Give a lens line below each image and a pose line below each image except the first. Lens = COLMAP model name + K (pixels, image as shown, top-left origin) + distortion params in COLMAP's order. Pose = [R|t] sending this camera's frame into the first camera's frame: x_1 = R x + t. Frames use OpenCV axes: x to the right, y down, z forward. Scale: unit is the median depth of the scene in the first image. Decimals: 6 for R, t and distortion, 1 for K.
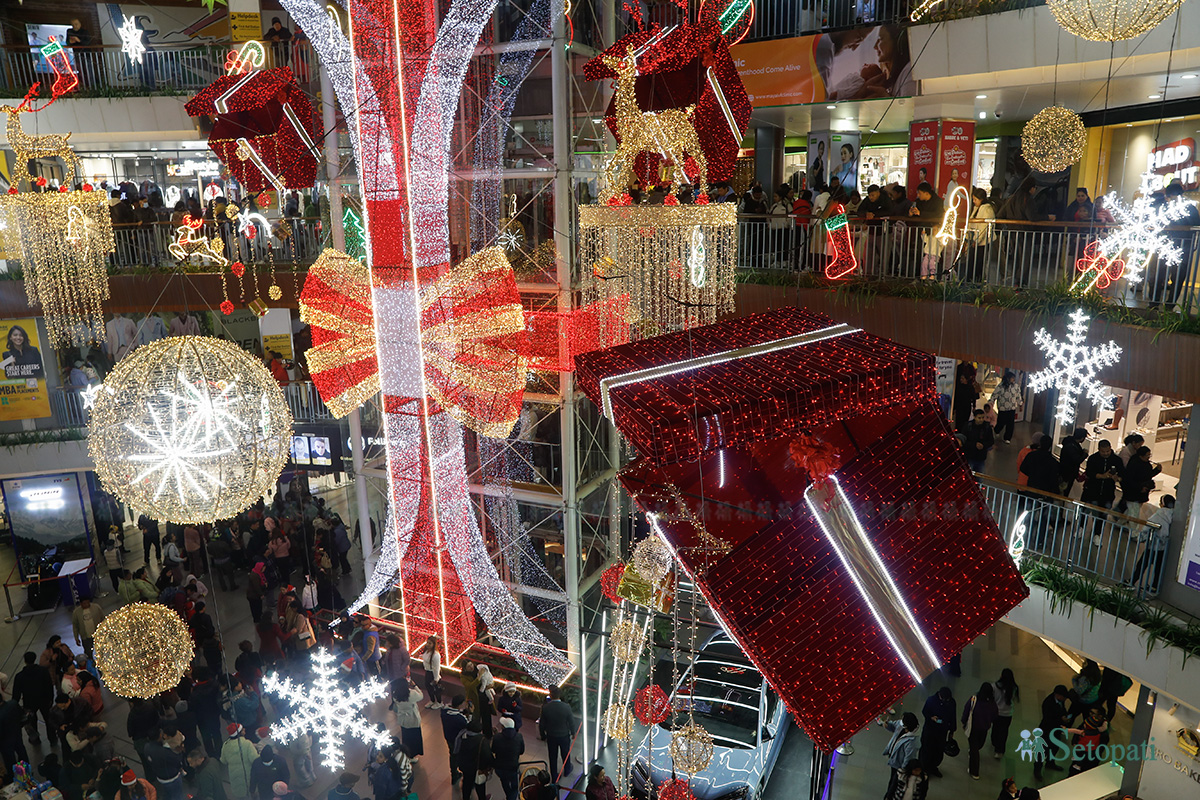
lens RADIAL K [[849.4, 0, 600.8], [0, 849.4, 419.1], [0, 0, 1]] dist [-0.114151, 0.073297]
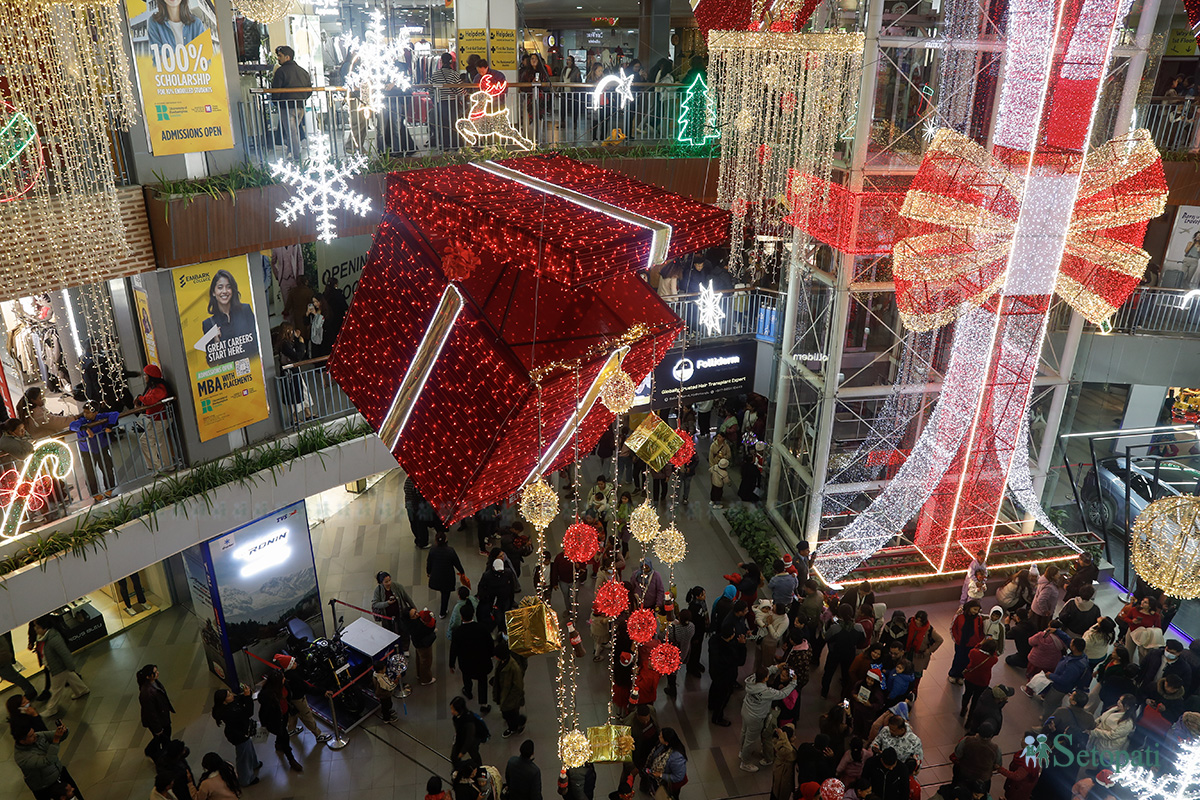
lens RADIAL K [[849.4, 0, 600.8], [0, 849.4, 419.1], [0, 0, 1]] dist [-0.114151, 0.073297]
pose [[0.818347, -0.202036, 0.538043, -0.828868], [0.125332, 0.976378, 0.176005, -0.081927], [-0.560892, -0.076599, 0.824338, 0.369793]]
